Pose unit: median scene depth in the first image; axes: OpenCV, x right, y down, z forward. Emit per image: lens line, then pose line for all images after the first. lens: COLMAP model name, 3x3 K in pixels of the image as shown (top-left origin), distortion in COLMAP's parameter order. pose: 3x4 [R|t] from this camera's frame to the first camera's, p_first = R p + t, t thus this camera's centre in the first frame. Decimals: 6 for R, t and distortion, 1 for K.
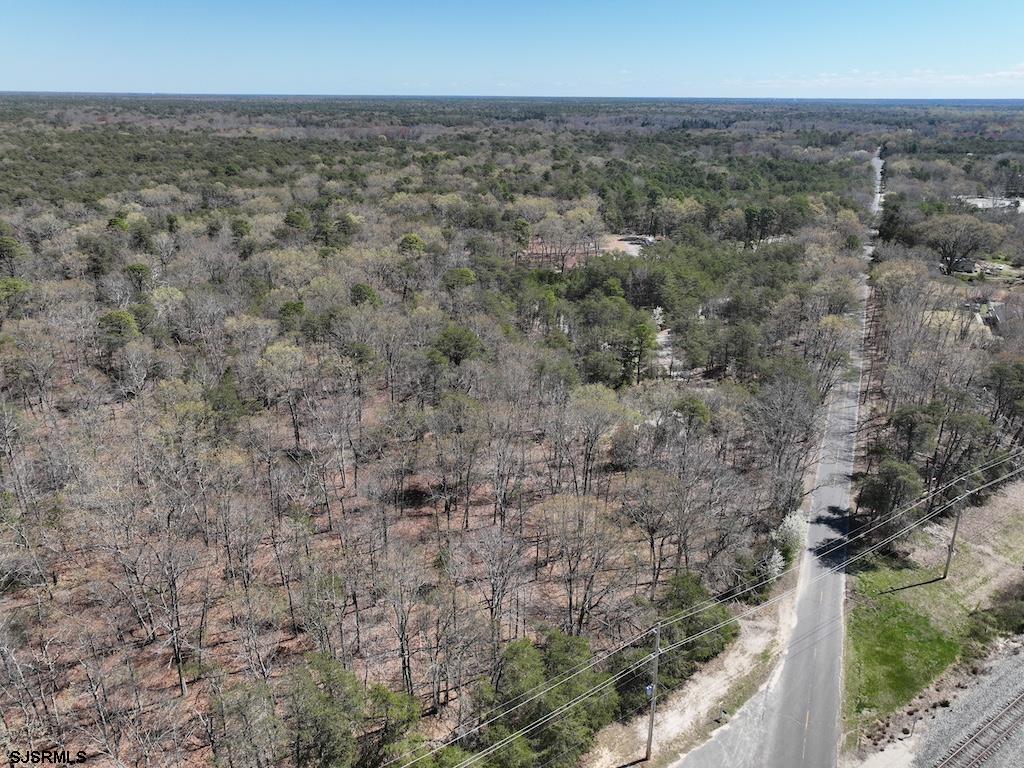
lens RADIAL K [[723.1, 0, 507.9], [0, 723.1, 380.7], [0, 0, 1]] dist [-0.003493, 0.022847]
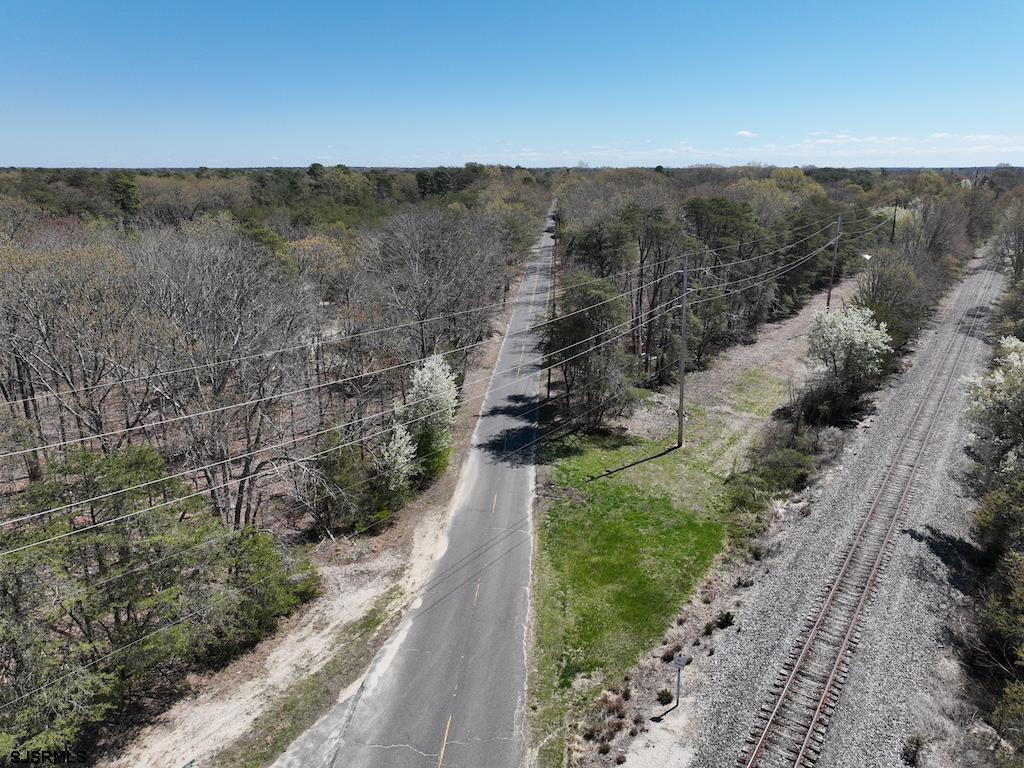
lens RADIAL K [[723.1, 0, 512.2], [0, 723.1, 382.7], [0, 0, 1]] dist [-0.003493, 0.022847]
pose [[0.926742, -0.112524, 0.358451, 0.274769], [0.145469, 0.987145, -0.066215, 0.259830], [-0.346392, 0.113508, 0.931197, 0.507104]]
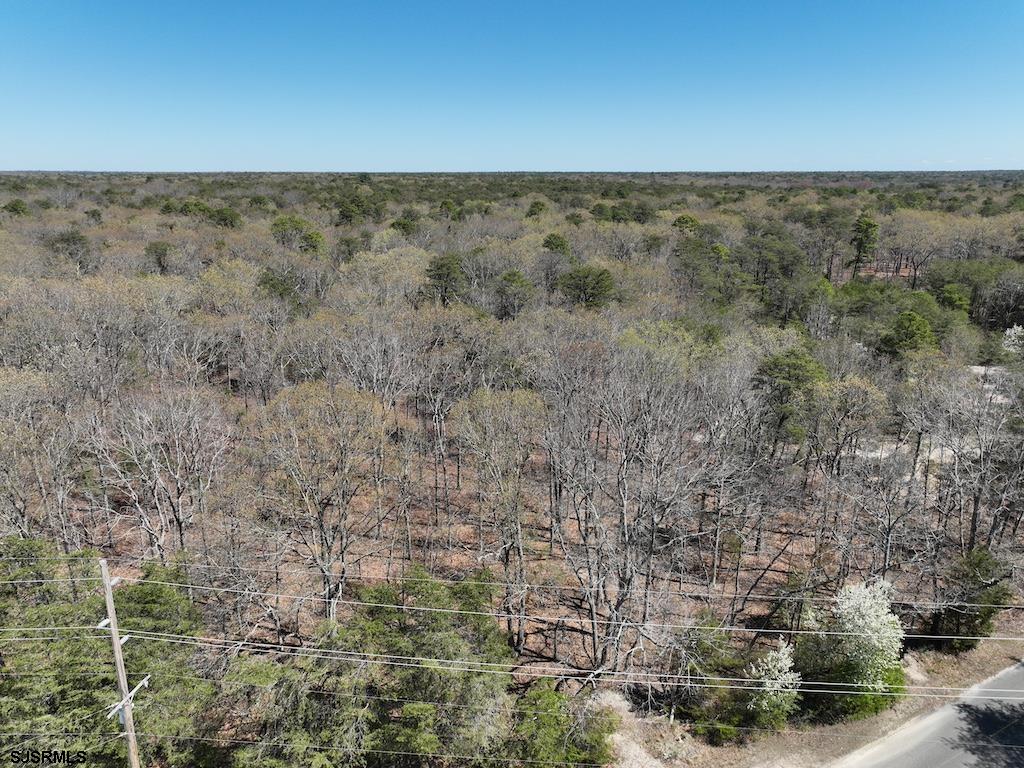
lens RADIAL K [[723.1, 0, 512.9], [0, 723.1, 382.0], [0, 0, 1]] dist [-0.003493, 0.022847]
pose [[0.808755, 0.159939, -0.565982, 0.477776], [-0.214537, 0.976234, -0.030690, 0.132739], [0.547622, 0.146245, 0.823846, 0.537624]]
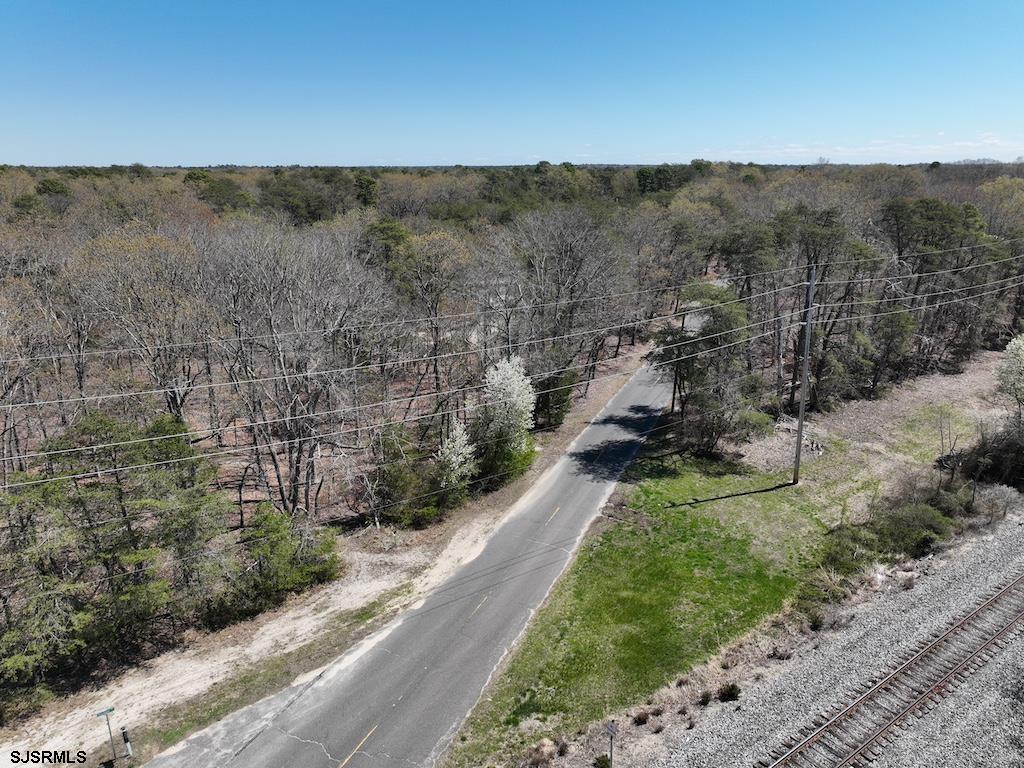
lens RADIAL K [[723.1, 0, 513.2], [0, 723.1, 381.6], [0, 0, 1]] dist [-0.003493, 0.022847]
pose [[0.998826, -0.020997, 0.043662, 0.401751], [0.024959, 0.995420, -0.092285, 0.262503], [-0.041524, 0.093266, 0.994775, 0.503063]]
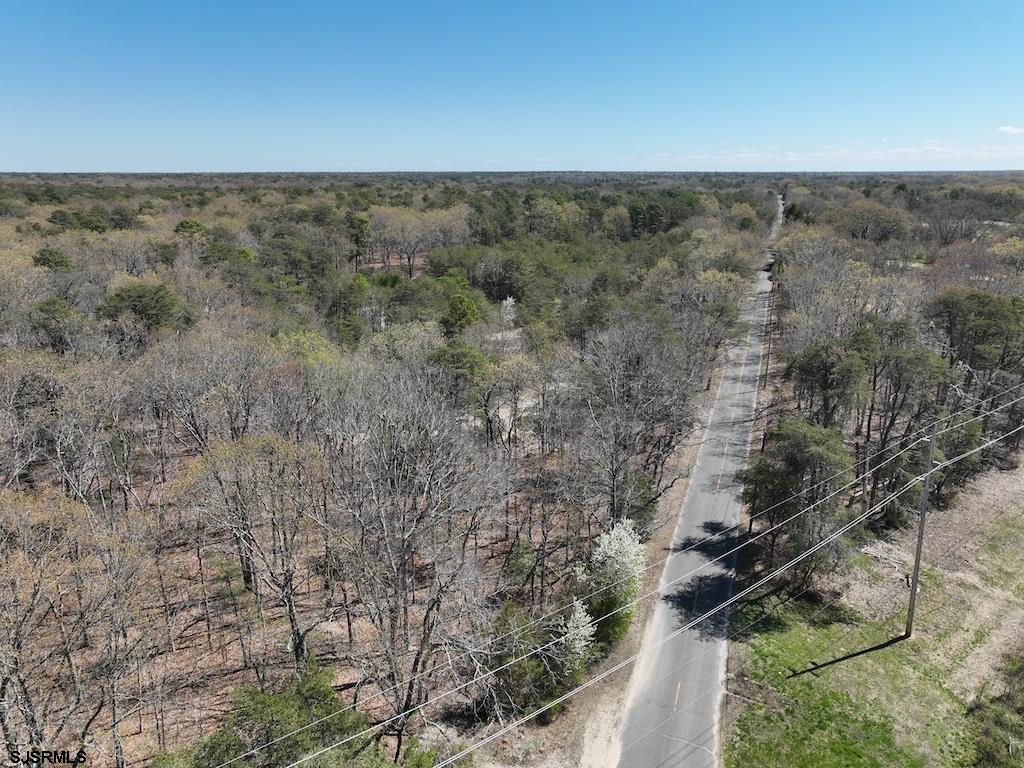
lens RADIAL K [[723.1, 0, 511.6], [0, 723.1, 377.3], [0, 0, 1]] dist [-0.003493, 0.022847]
pose [[0.994968, -0.034356, 0.094117, 0.296239], [0.043772, 0.994036, -0.099881, 0.136017], [-0.090125, 0.103498, 0.990538, 0.527060]]
